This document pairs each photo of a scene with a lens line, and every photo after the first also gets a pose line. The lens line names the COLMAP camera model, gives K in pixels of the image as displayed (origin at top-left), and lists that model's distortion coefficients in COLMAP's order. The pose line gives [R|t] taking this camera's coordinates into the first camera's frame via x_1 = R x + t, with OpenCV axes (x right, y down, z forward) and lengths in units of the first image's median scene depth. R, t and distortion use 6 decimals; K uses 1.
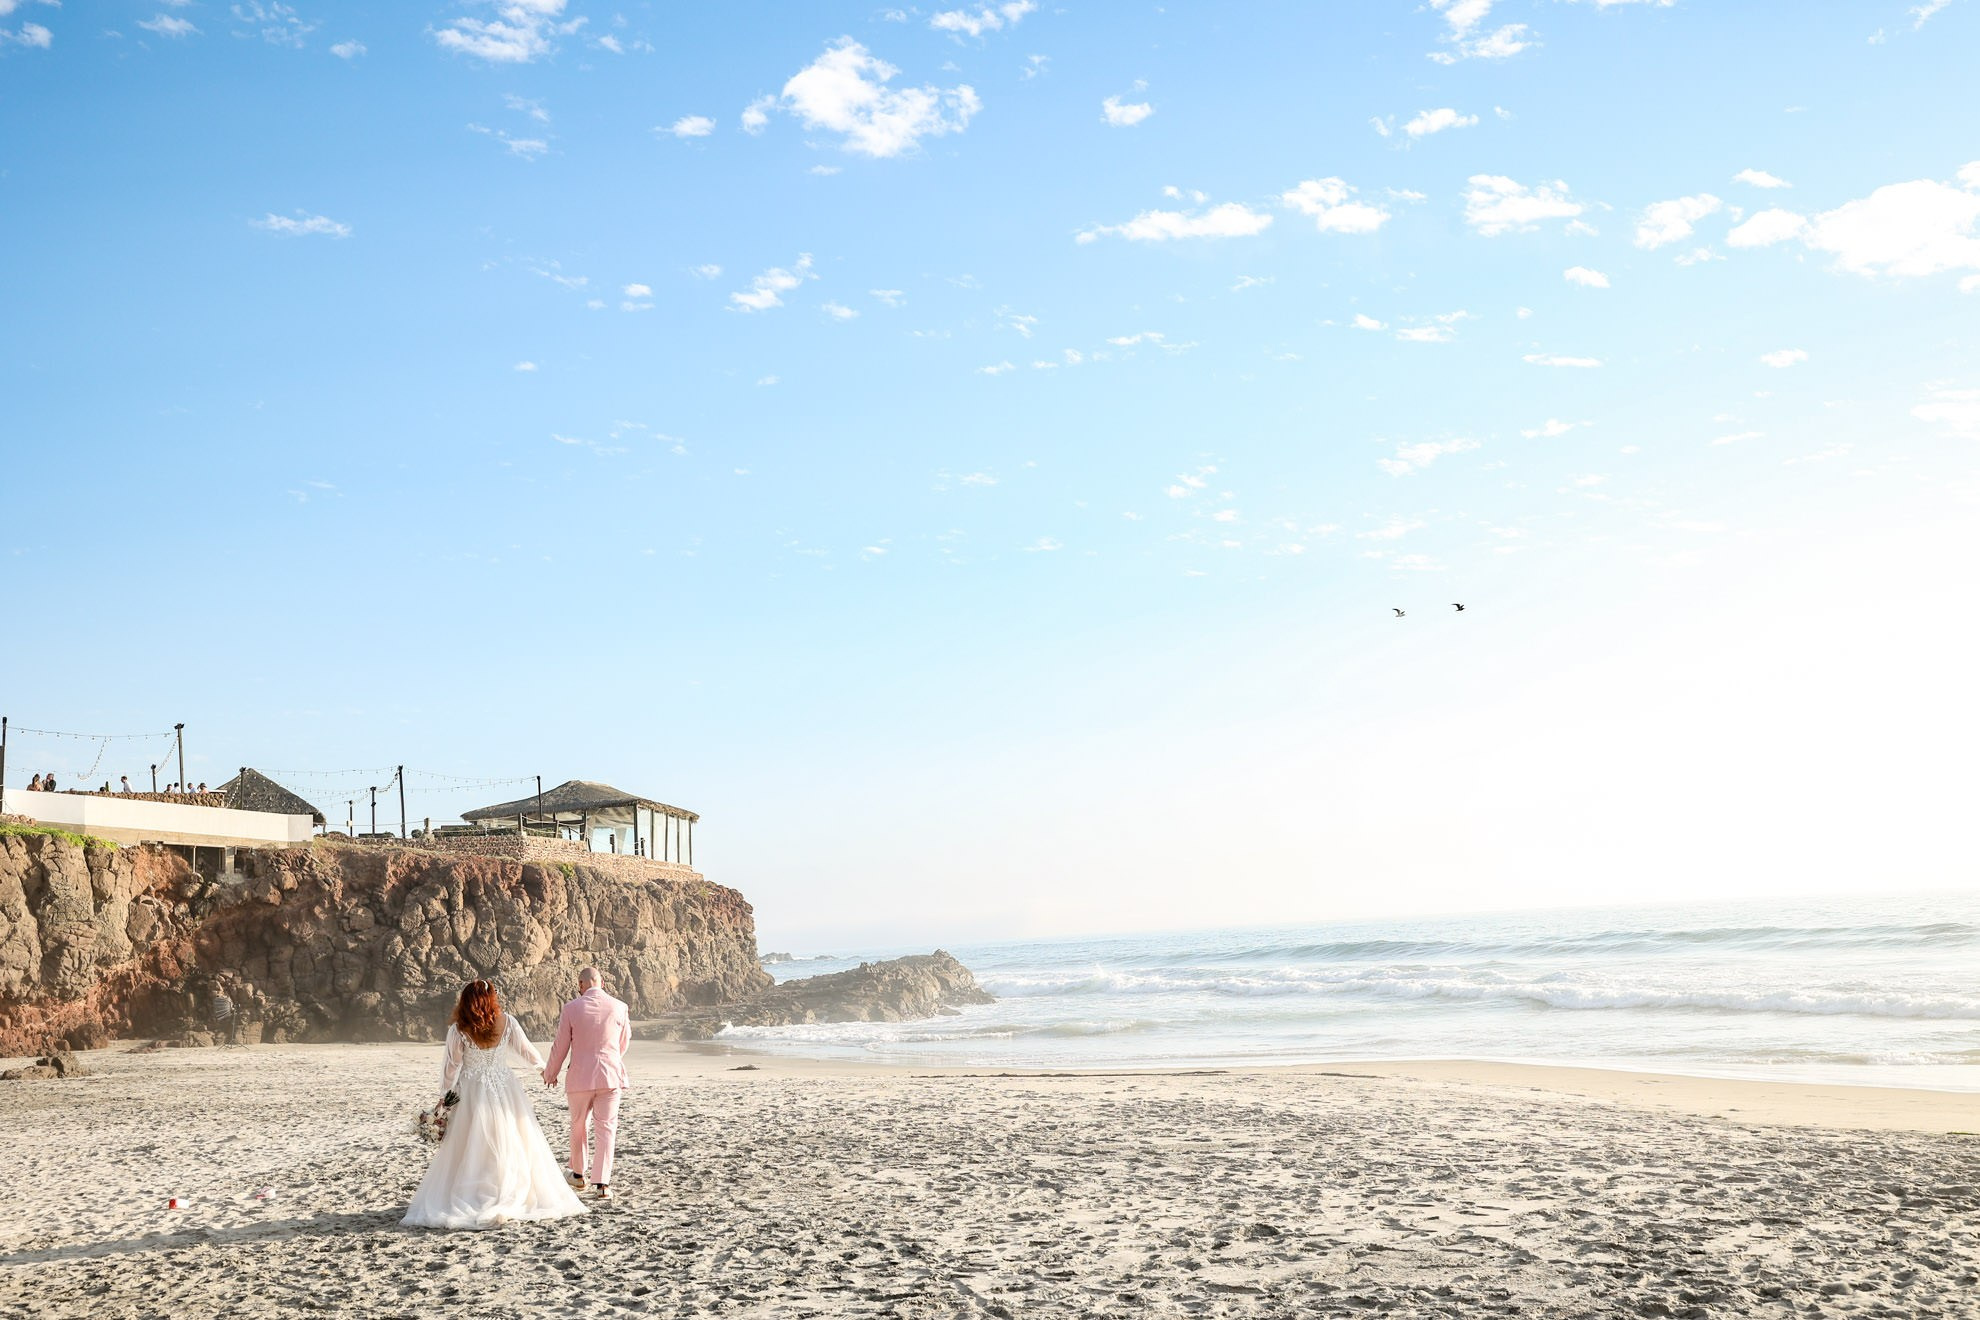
lens RADIAL K [[1906.8, 0, 990.0], [0, 1906.8, 660.0], [0, 0, 1]] dist [0.071639, 0.004719]
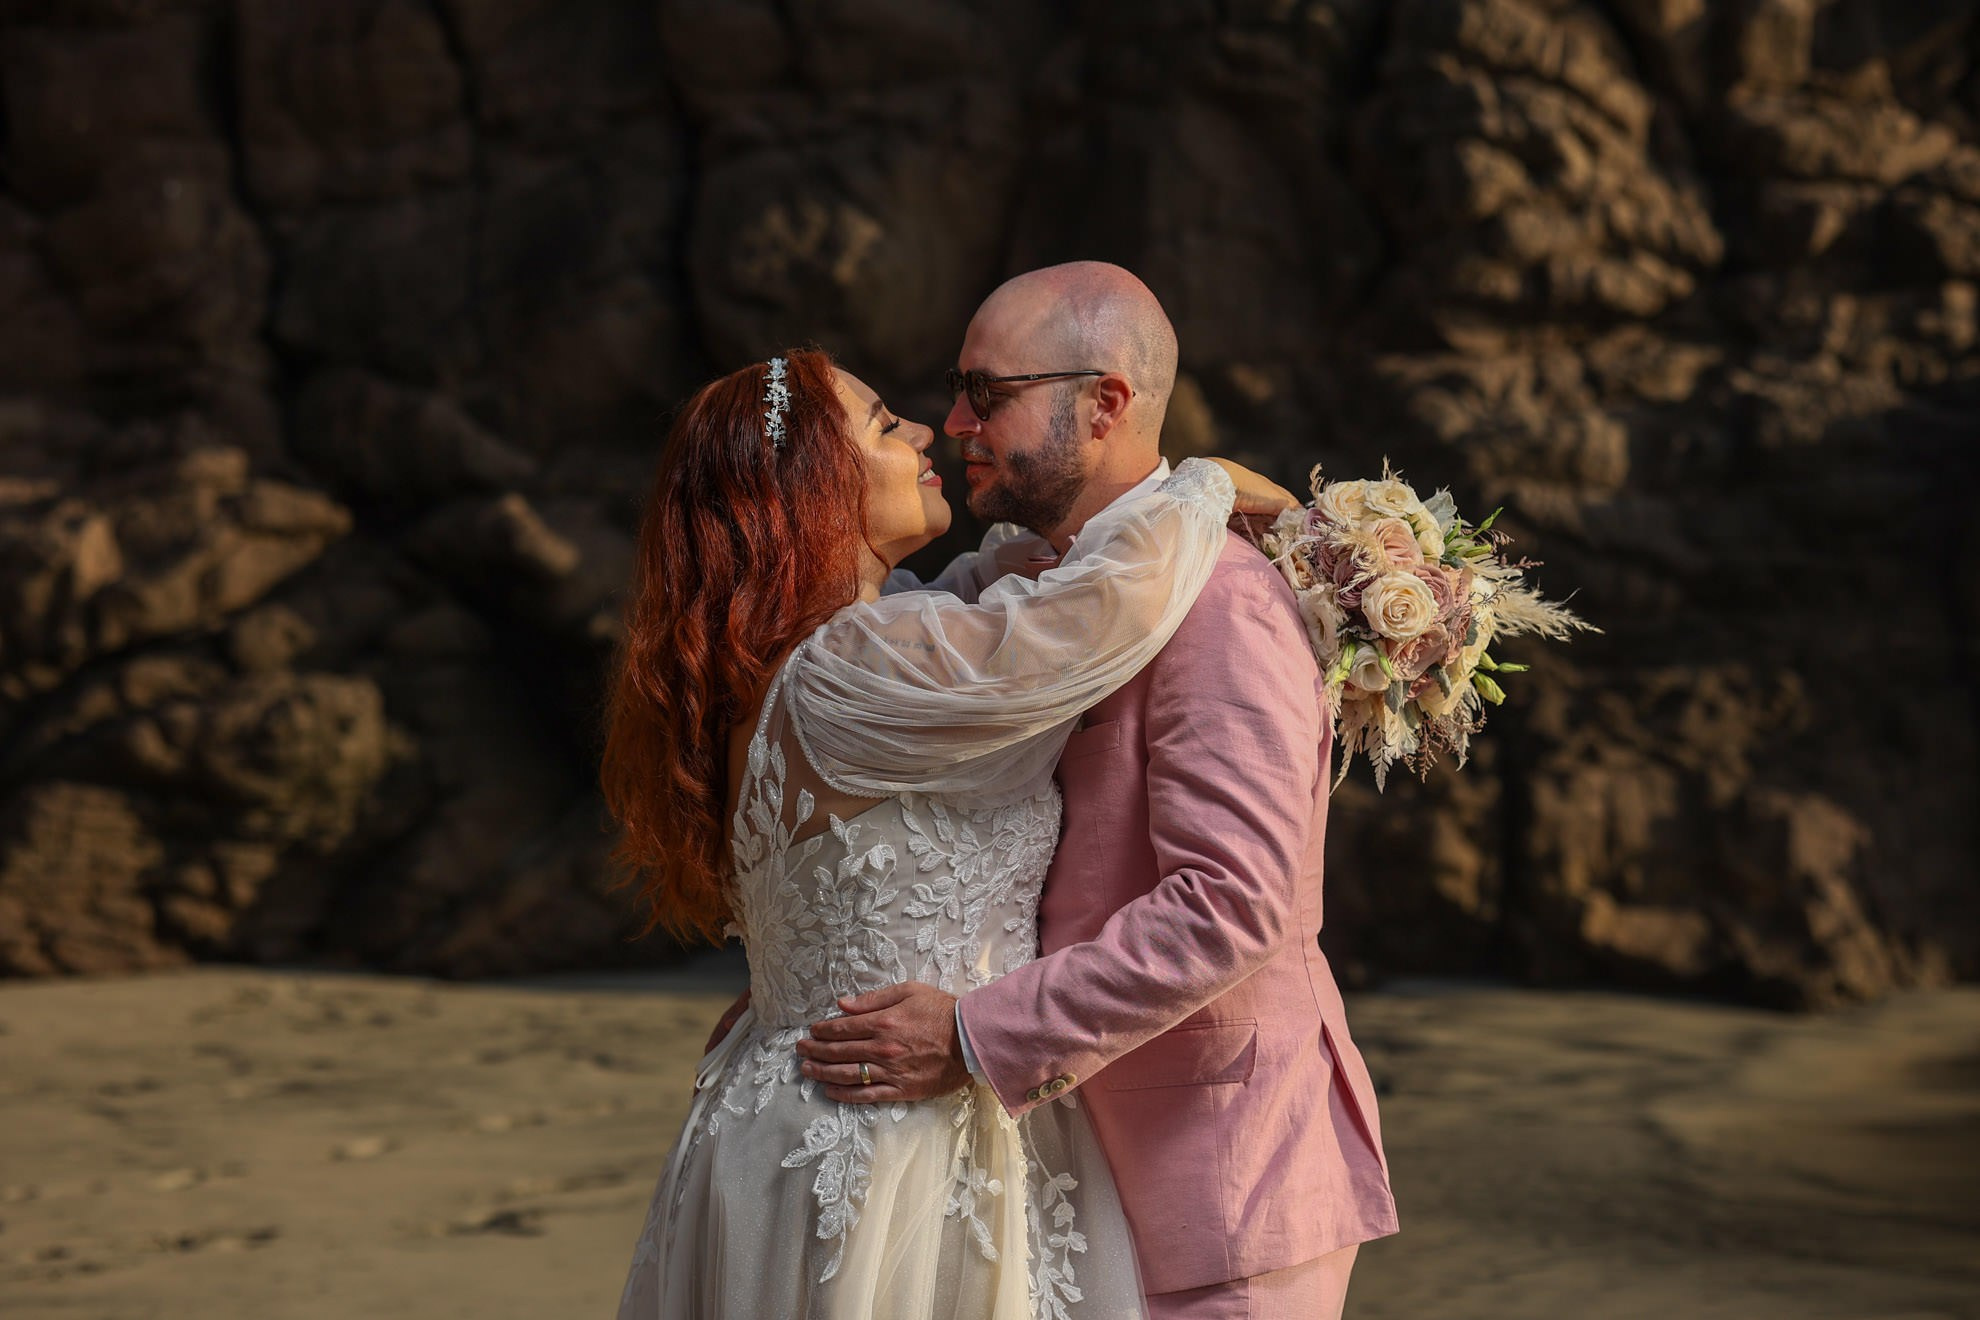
lens RADIAL K [[4620.7, 0, 990.0], [0, 4620.7, 660.0], [0, 0, 1]] dist [0.461941, -2.765110]
pose [[0.937100, 0.012622, -0.348833, -0.256464], [0.058341, 0.979625, 0.192172, 0.146119], [0.344152, -0.200436, 0.917270, 0.813527]]
